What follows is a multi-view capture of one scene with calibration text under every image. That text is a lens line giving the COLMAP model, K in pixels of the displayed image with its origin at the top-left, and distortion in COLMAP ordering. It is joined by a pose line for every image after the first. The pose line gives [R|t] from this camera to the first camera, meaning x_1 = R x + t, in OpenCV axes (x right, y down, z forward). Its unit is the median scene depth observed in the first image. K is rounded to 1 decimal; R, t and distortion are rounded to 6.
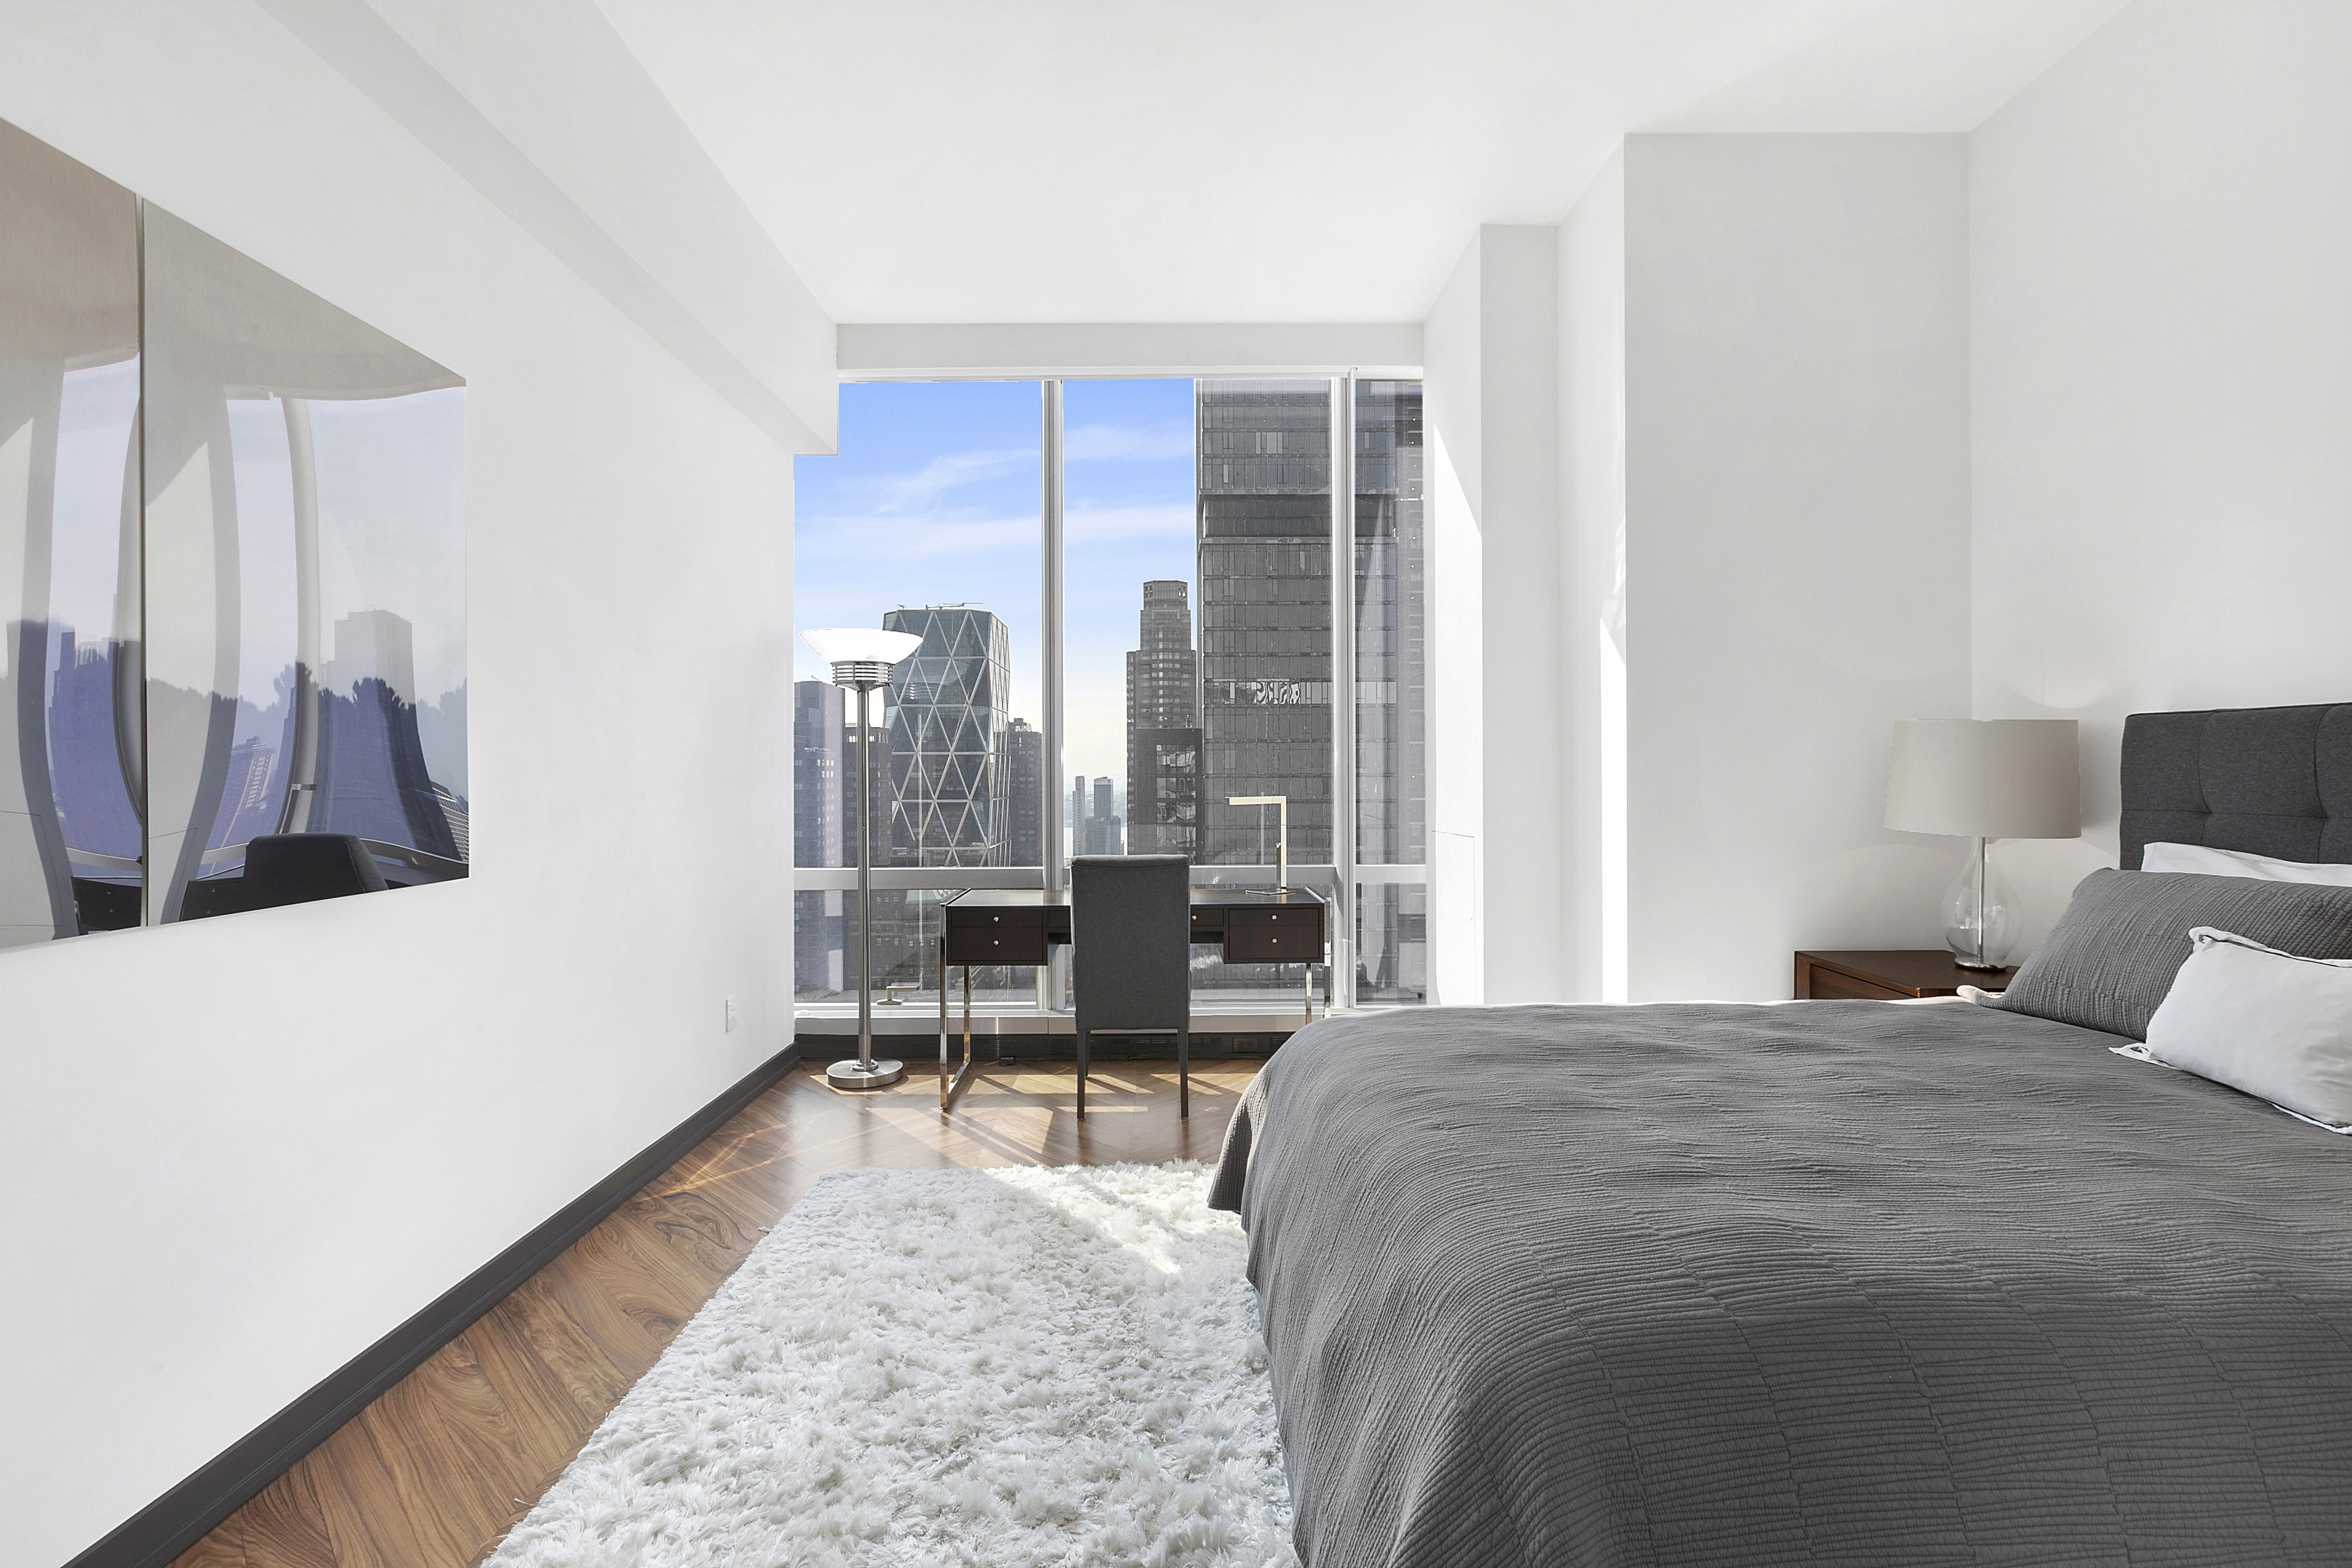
lens RADIAL K [[1053.8, 0, 1176.0], [0, 1053.8, 784.0], [0, 0, 1]] dist [-0.031776, 0.000098]
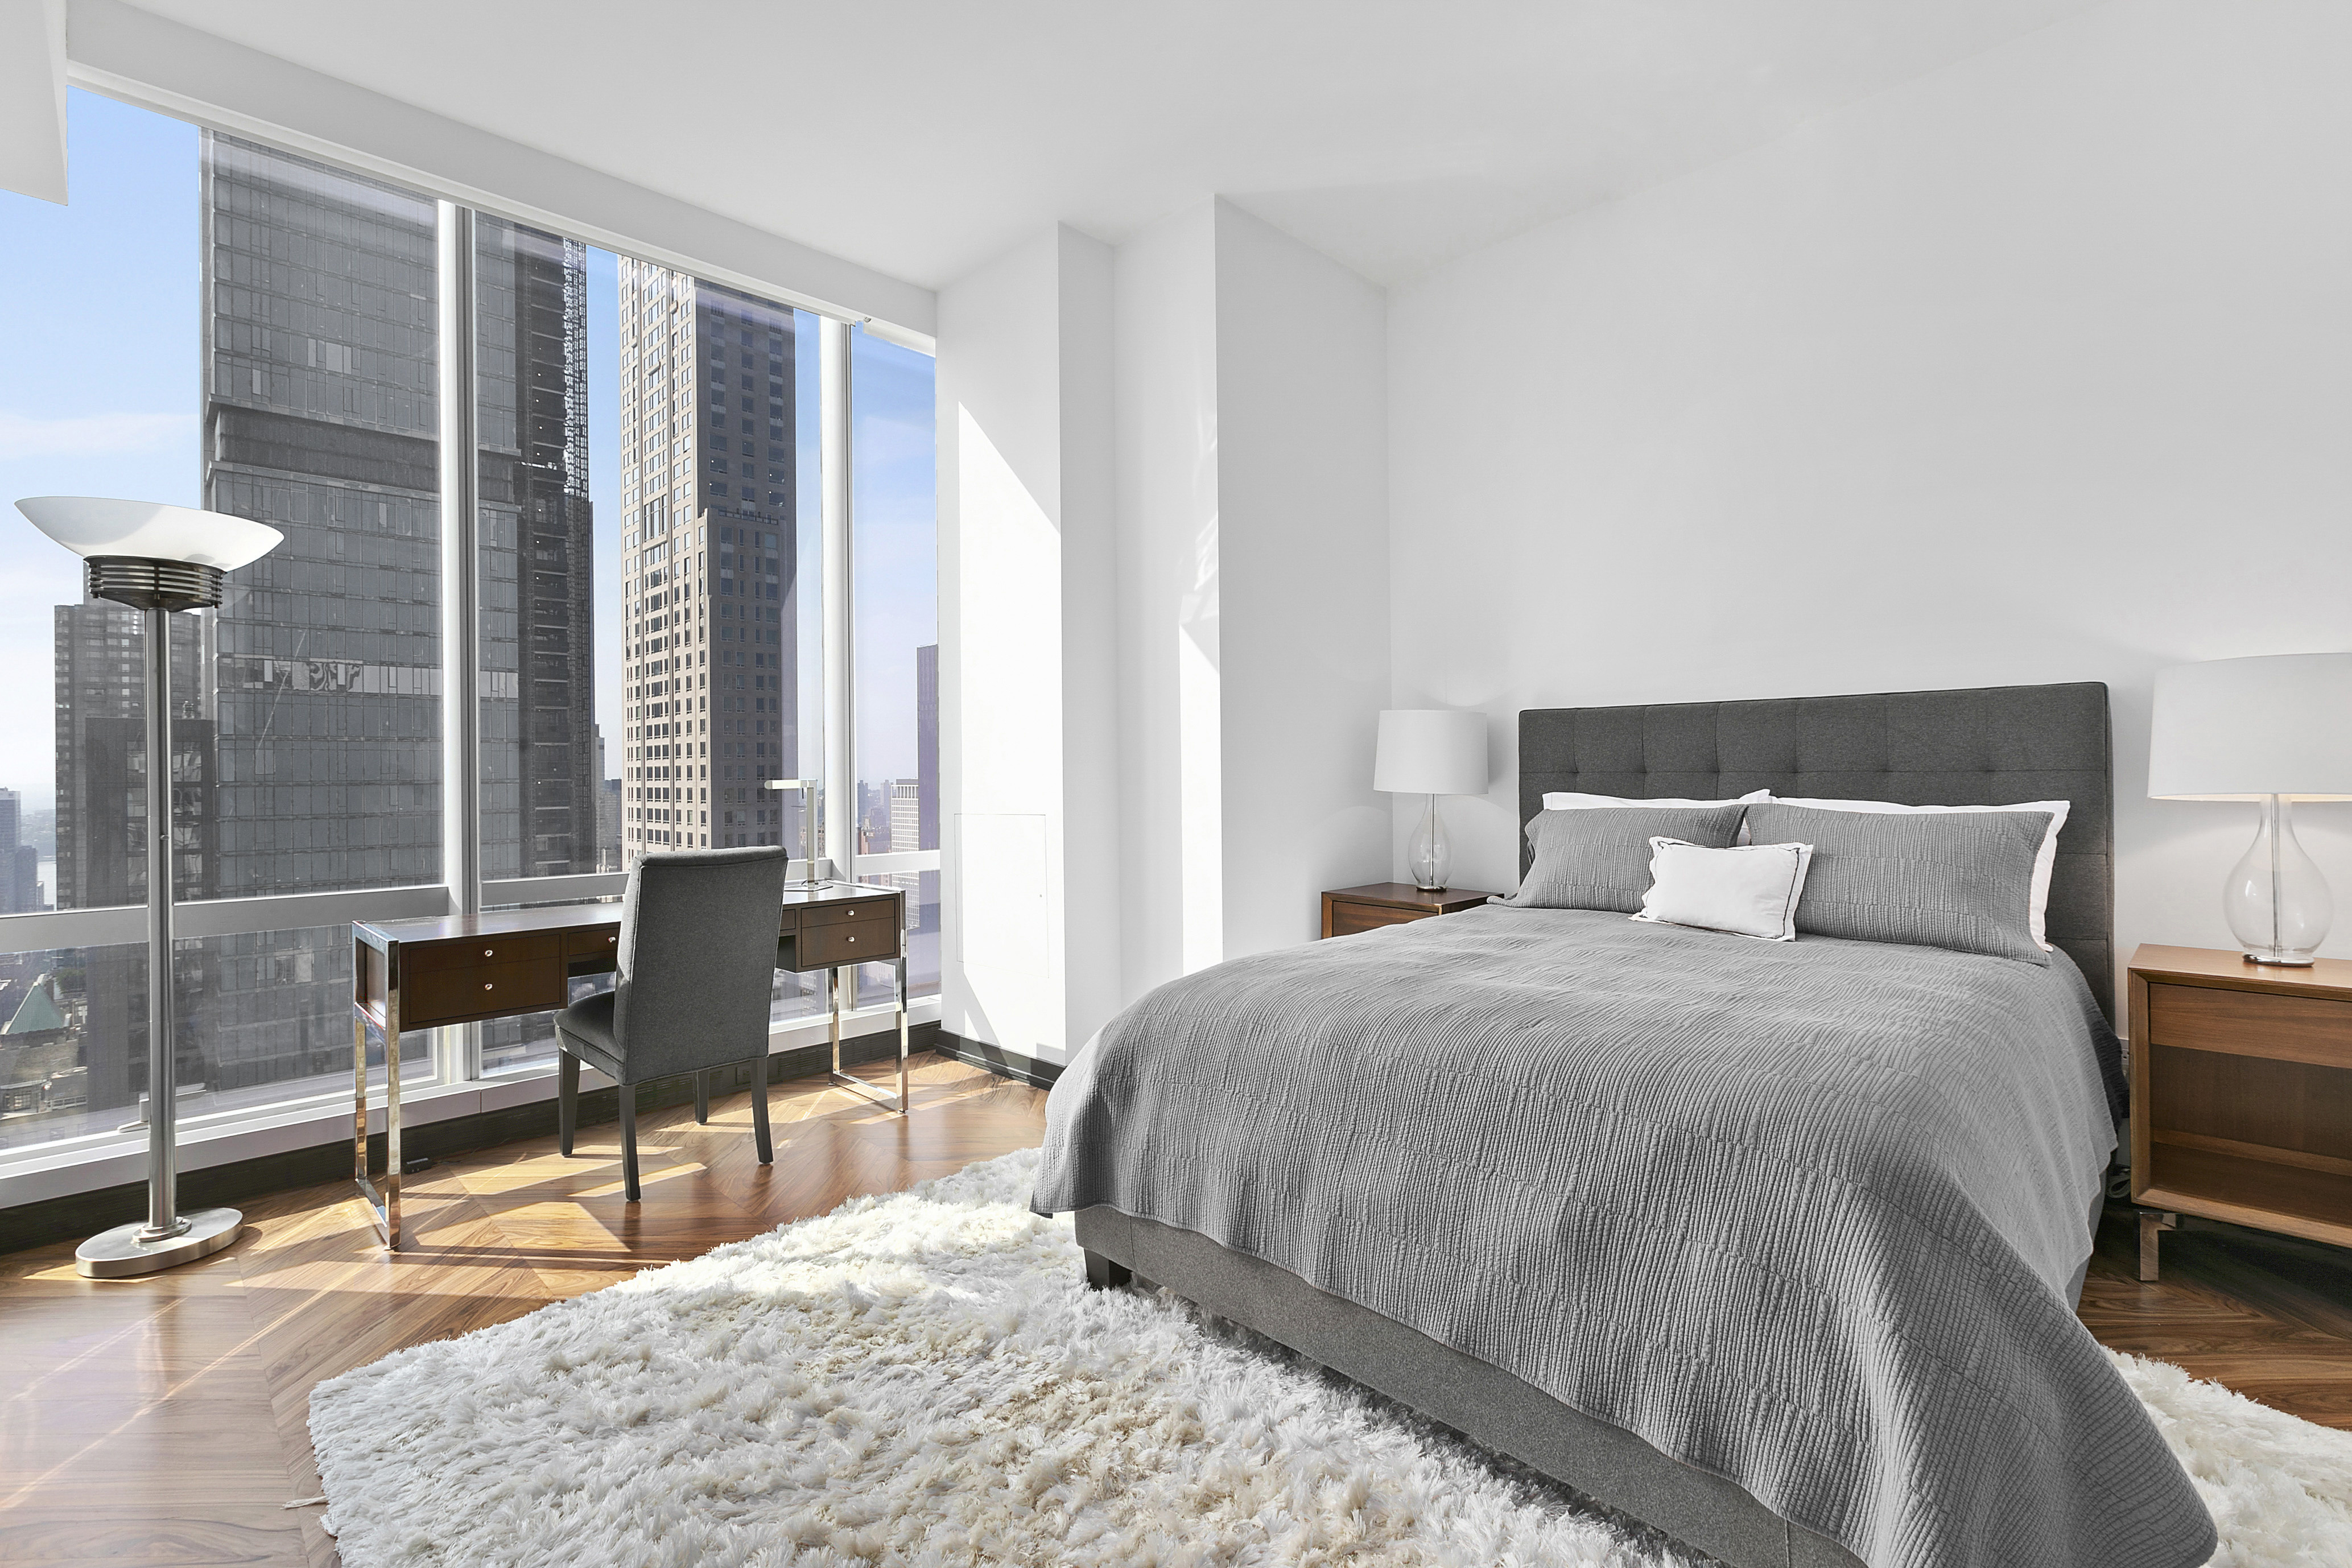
lens RADIAL K [[1061.6, 0, 1177.5], [0, 1061.6, 772.1], [0, 0, 1]] dist [-0.016538, 0.000143]
pose [[0.704629, -0.001098, 0.709575, -0.338054], [0.013565, 0.999837, -0.011923, 0.023086], [-0.709447, 0.018026, 0.704529, 0.171805]]
